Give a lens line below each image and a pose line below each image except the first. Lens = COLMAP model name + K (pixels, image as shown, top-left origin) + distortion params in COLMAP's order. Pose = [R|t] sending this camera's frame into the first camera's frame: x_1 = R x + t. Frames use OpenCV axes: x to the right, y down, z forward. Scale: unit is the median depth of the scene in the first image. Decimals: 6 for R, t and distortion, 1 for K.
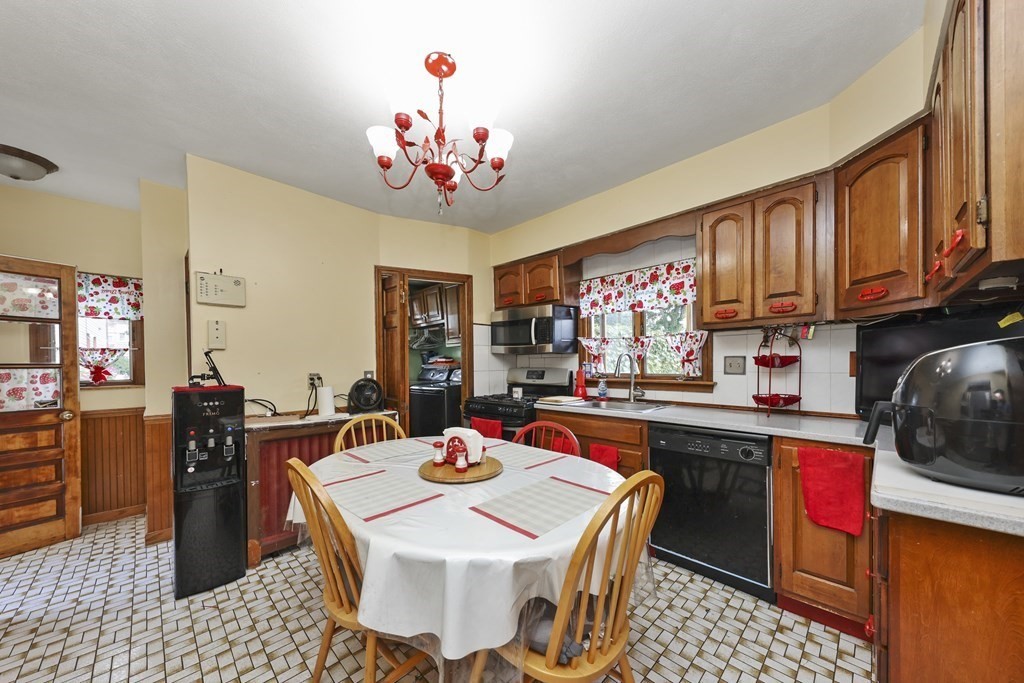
lens RADIAL K [[358.1, 0, 517.9], [0, 358.1, 363.0], [0, 0, 1]] dist [0.011859, 0.000013]
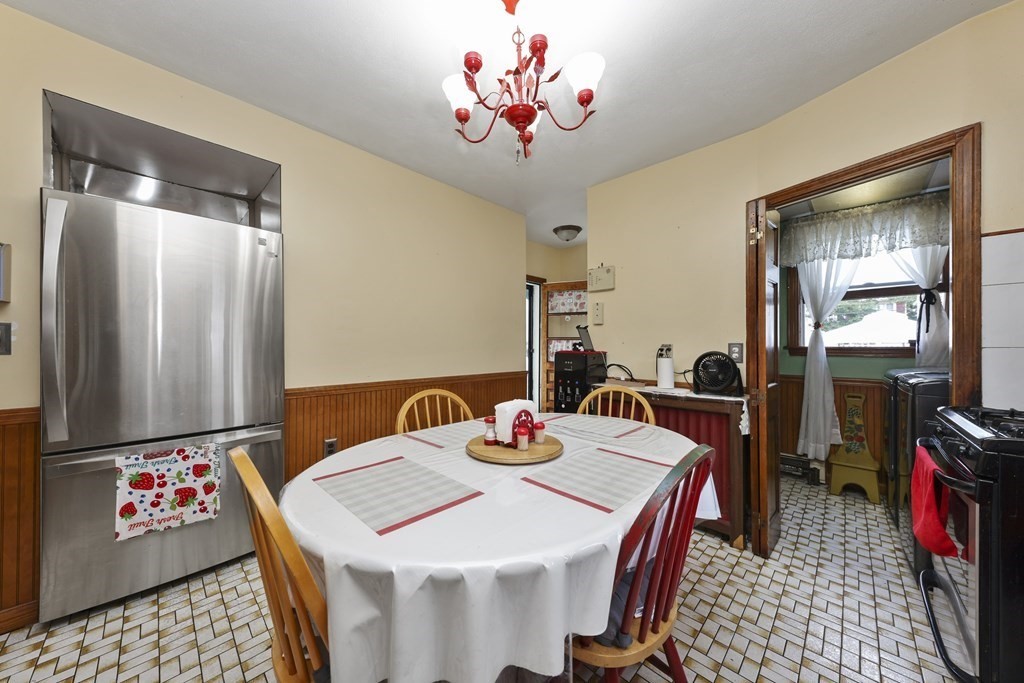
lens RADIAL K [[353.4, 0, 507.0], [0, 353.4, 345.4], [0, 0, 1]] dist [0.011676, 0.000000]
pose [[-0.013754, 0.009123, -0.999864, 0.596580], [-0.008230, 0.999923, 0.009237, 0.037847], [0.999872, 0.008356, -0.013678, 0.861628]]
